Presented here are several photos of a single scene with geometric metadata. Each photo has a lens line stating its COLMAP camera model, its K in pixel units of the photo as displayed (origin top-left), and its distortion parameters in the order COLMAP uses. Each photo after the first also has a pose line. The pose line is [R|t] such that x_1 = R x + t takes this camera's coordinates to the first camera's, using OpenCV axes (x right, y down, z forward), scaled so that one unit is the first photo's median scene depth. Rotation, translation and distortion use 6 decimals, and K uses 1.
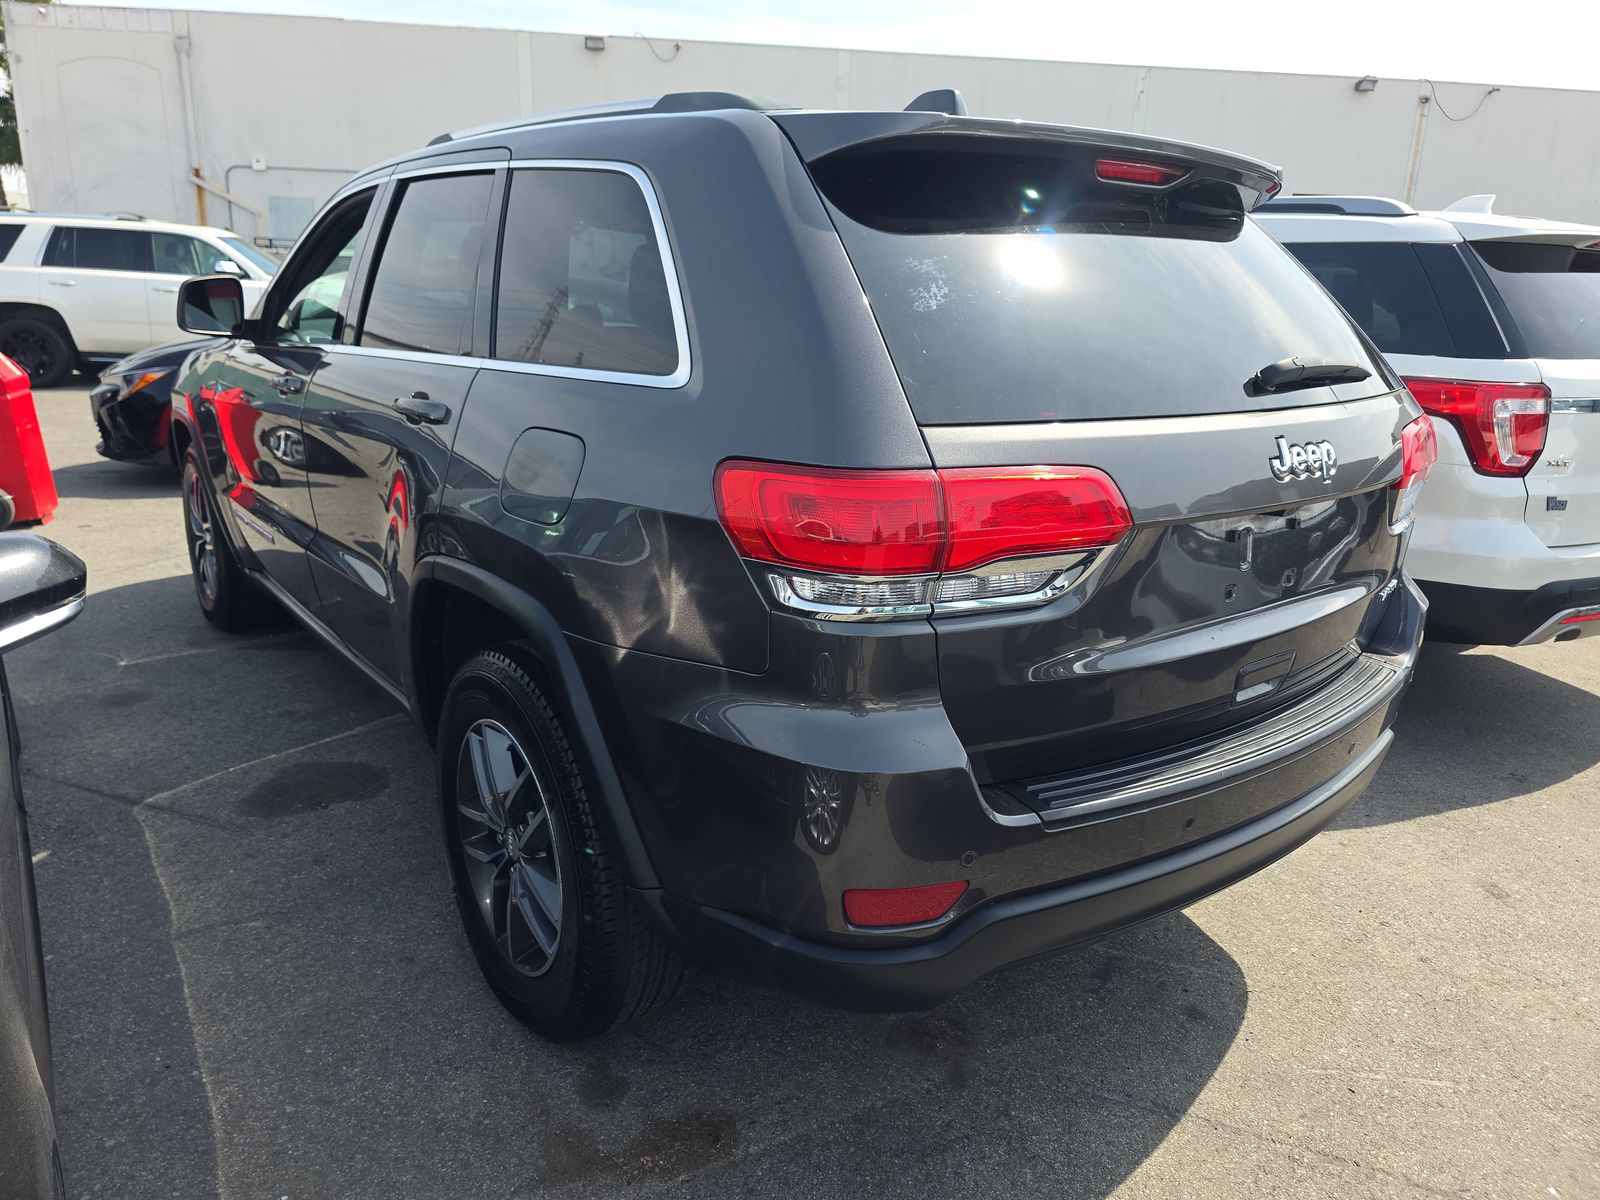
lens RADIAL K [[1092.1, 0, 806.7], [0, 1092.1, 606.4], [0, 0, 1]] dist [0.035120, -0.035972]
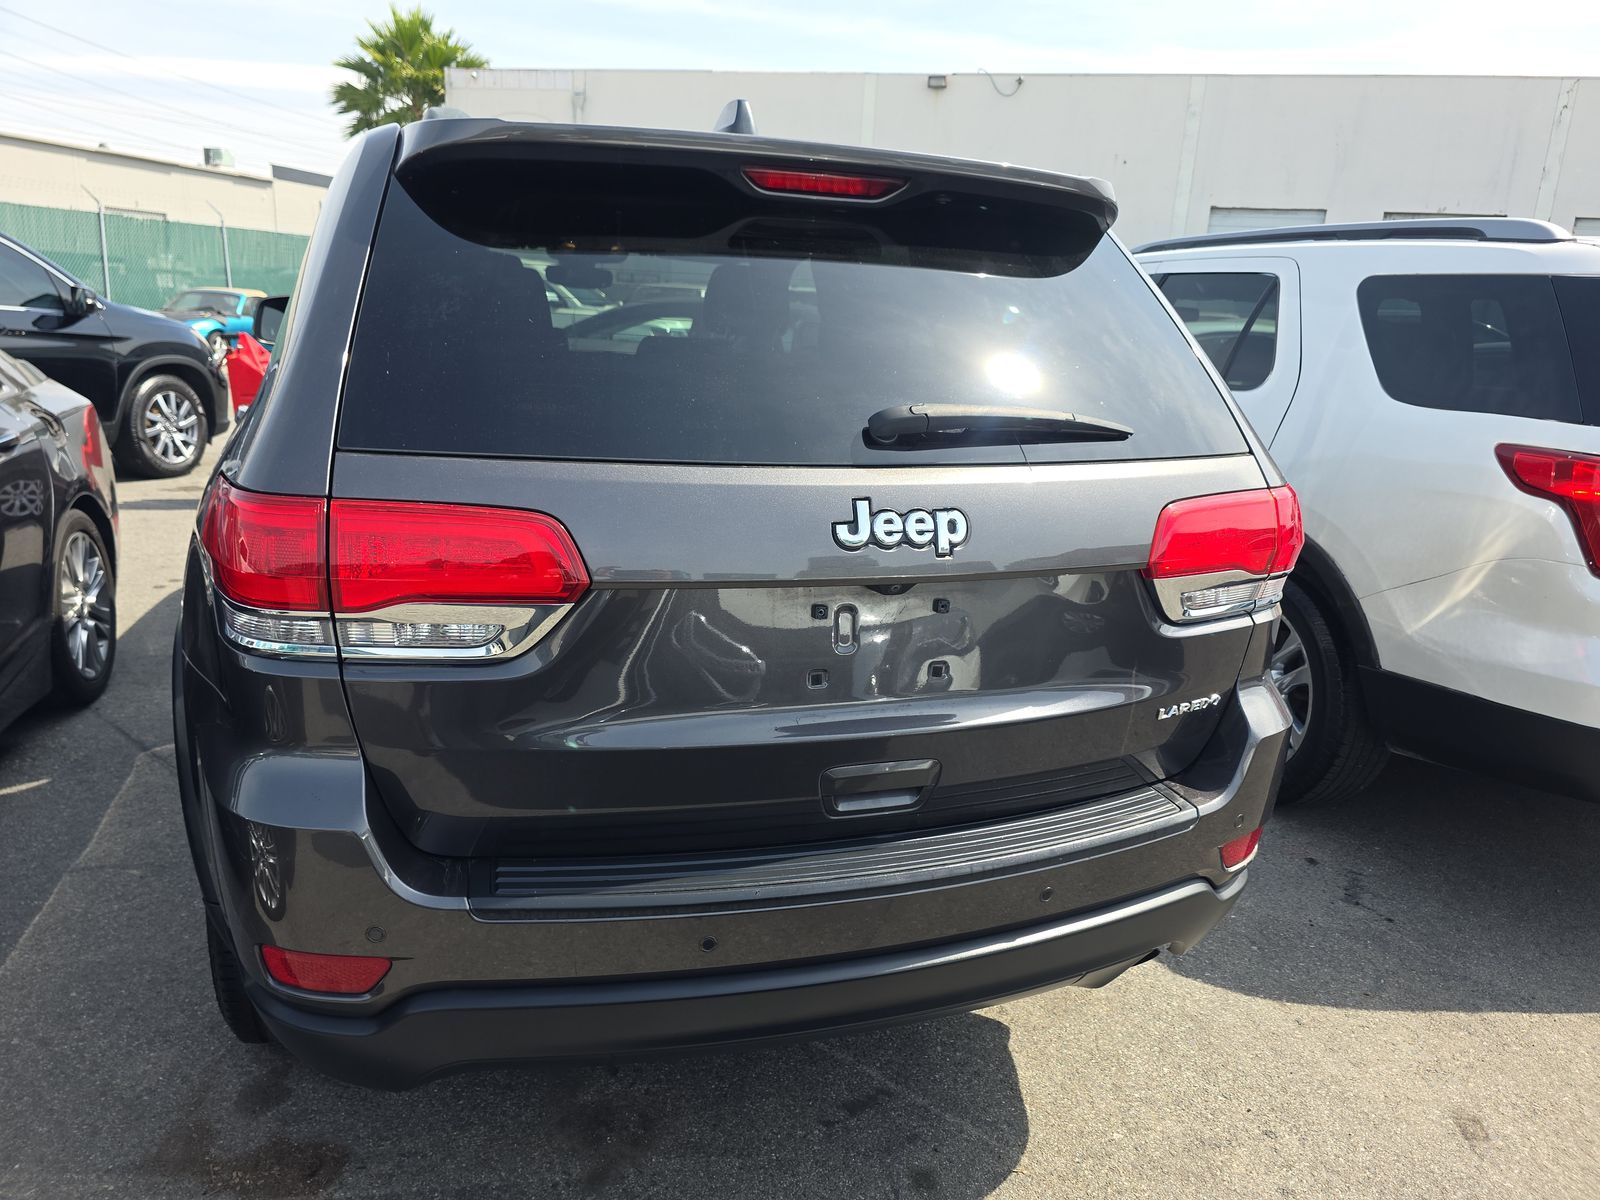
lens RADIAL K [[1092.1, 0, 808.9], [0, 1092.1, 605.6], [0, 0, 1]] dist [0.035120, -0.035972]
pose [[0.942575, 0.103824, -0.317449, 0.461640], [-0.113058, 0.993530, -0.010754, -0.042728], [0.314278, 0.046026, 0.948214, 0.148912]]
